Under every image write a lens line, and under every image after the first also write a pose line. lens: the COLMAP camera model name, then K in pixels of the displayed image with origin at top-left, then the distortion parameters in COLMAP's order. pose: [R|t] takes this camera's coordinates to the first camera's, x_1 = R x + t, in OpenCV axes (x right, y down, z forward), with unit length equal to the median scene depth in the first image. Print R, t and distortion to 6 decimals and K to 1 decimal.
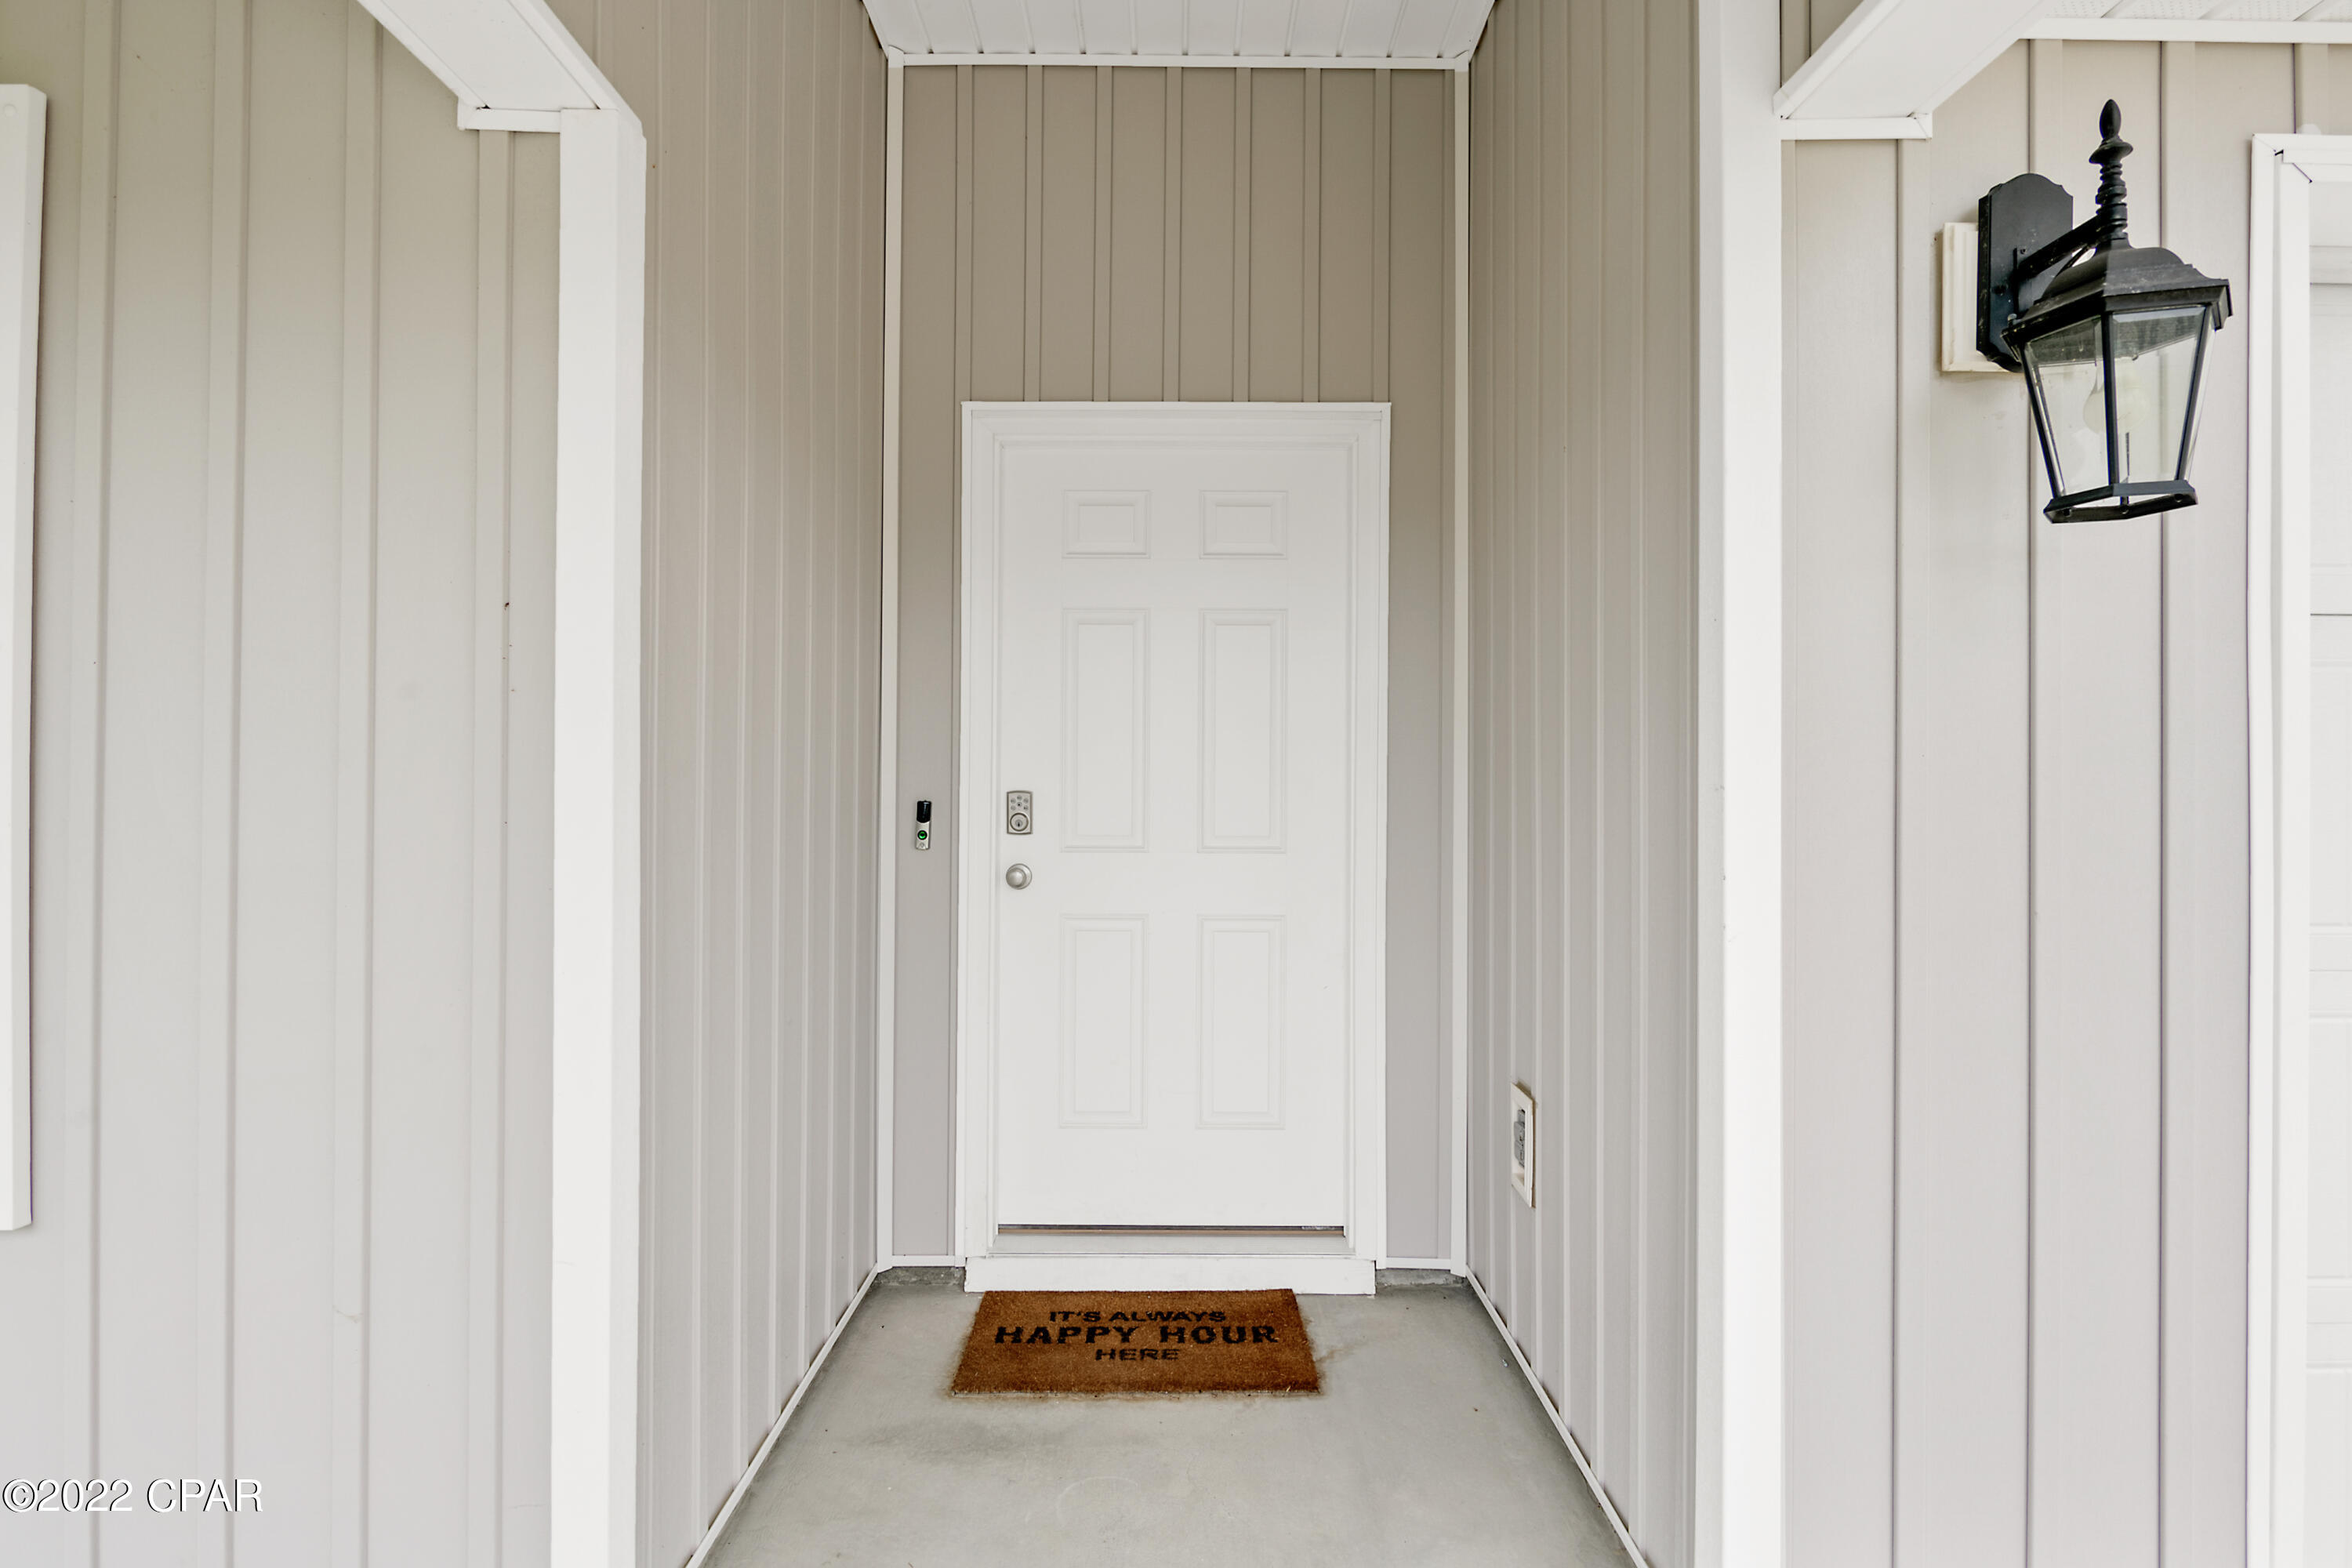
lens RADIAL K [[1140.7, 0, 1164.5], [0, 1140.7, 777.8], [0, 0, 1]] dist [0.010904, -0.002018]
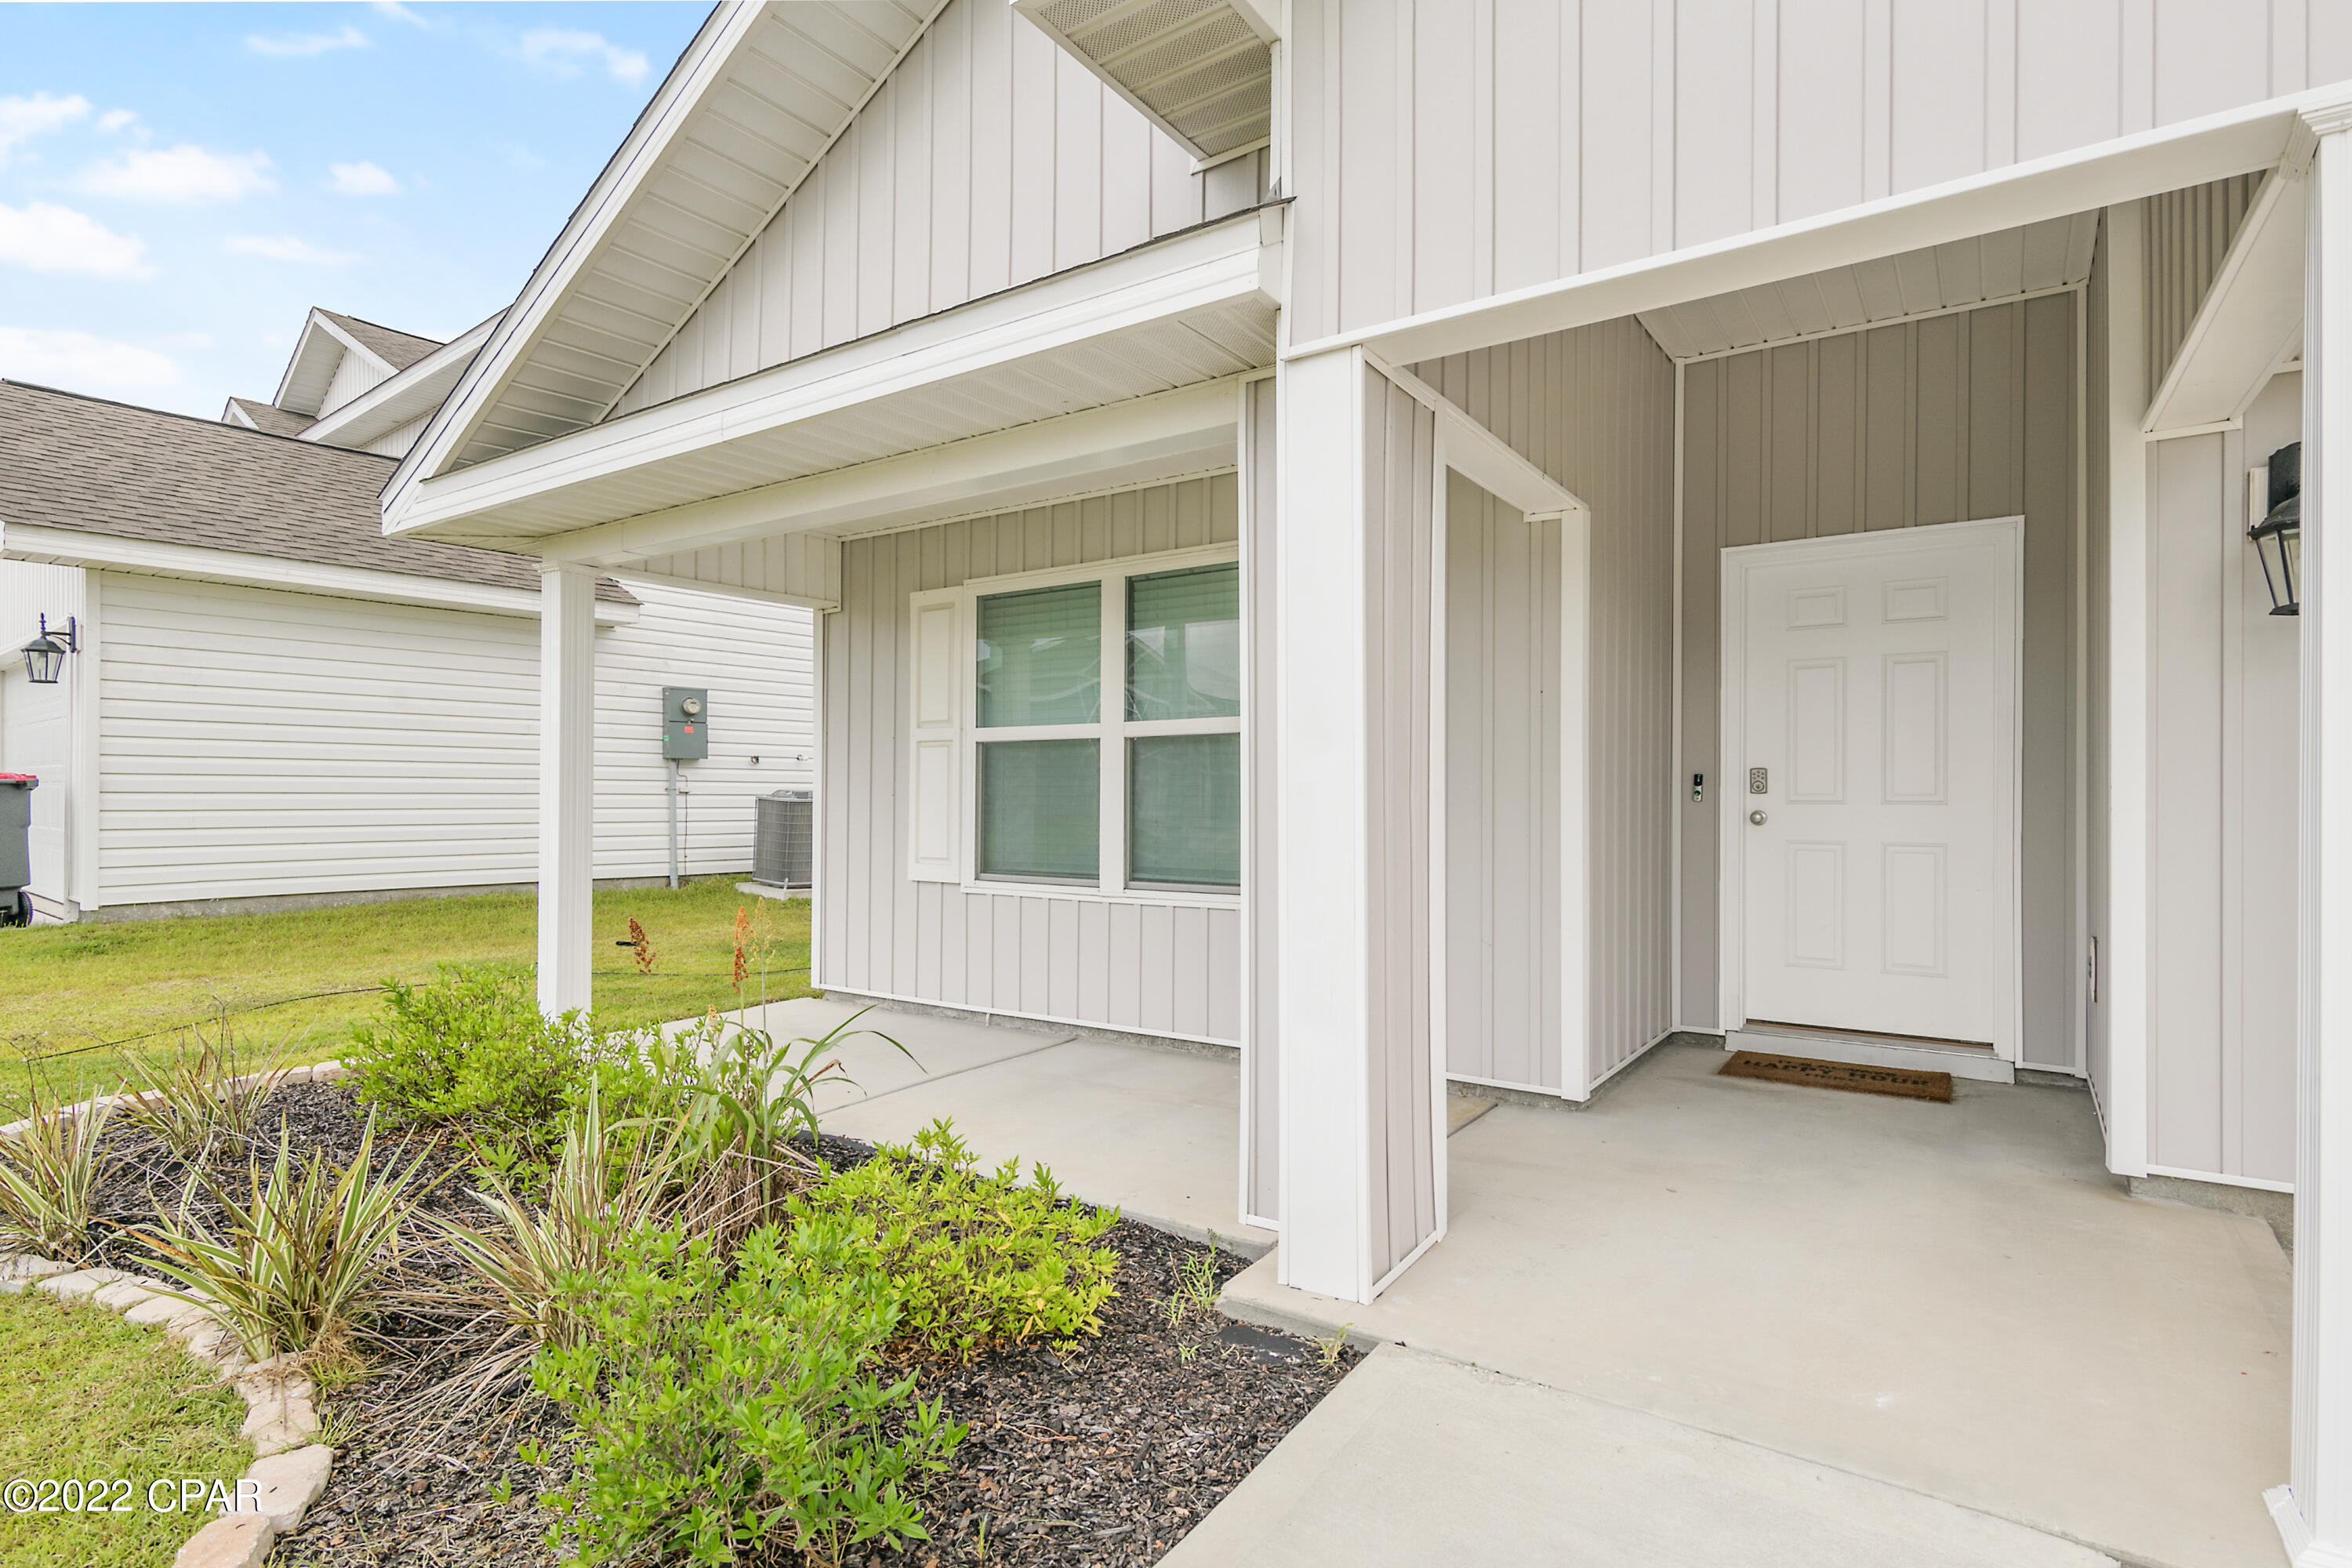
lens RADIAL K [[1140.7, 0, 1156.9], [0, 1140.7, 782.9], [0, 0, 1]] dist [0.010904, -0.002018]
pose [[0.806681, -0.006022, -0.590956, 0.165215], [0.000911, 0.999960, -0.008947, 0.050036], [0.590986, 0.006679, 0.806654, -0.953651]]
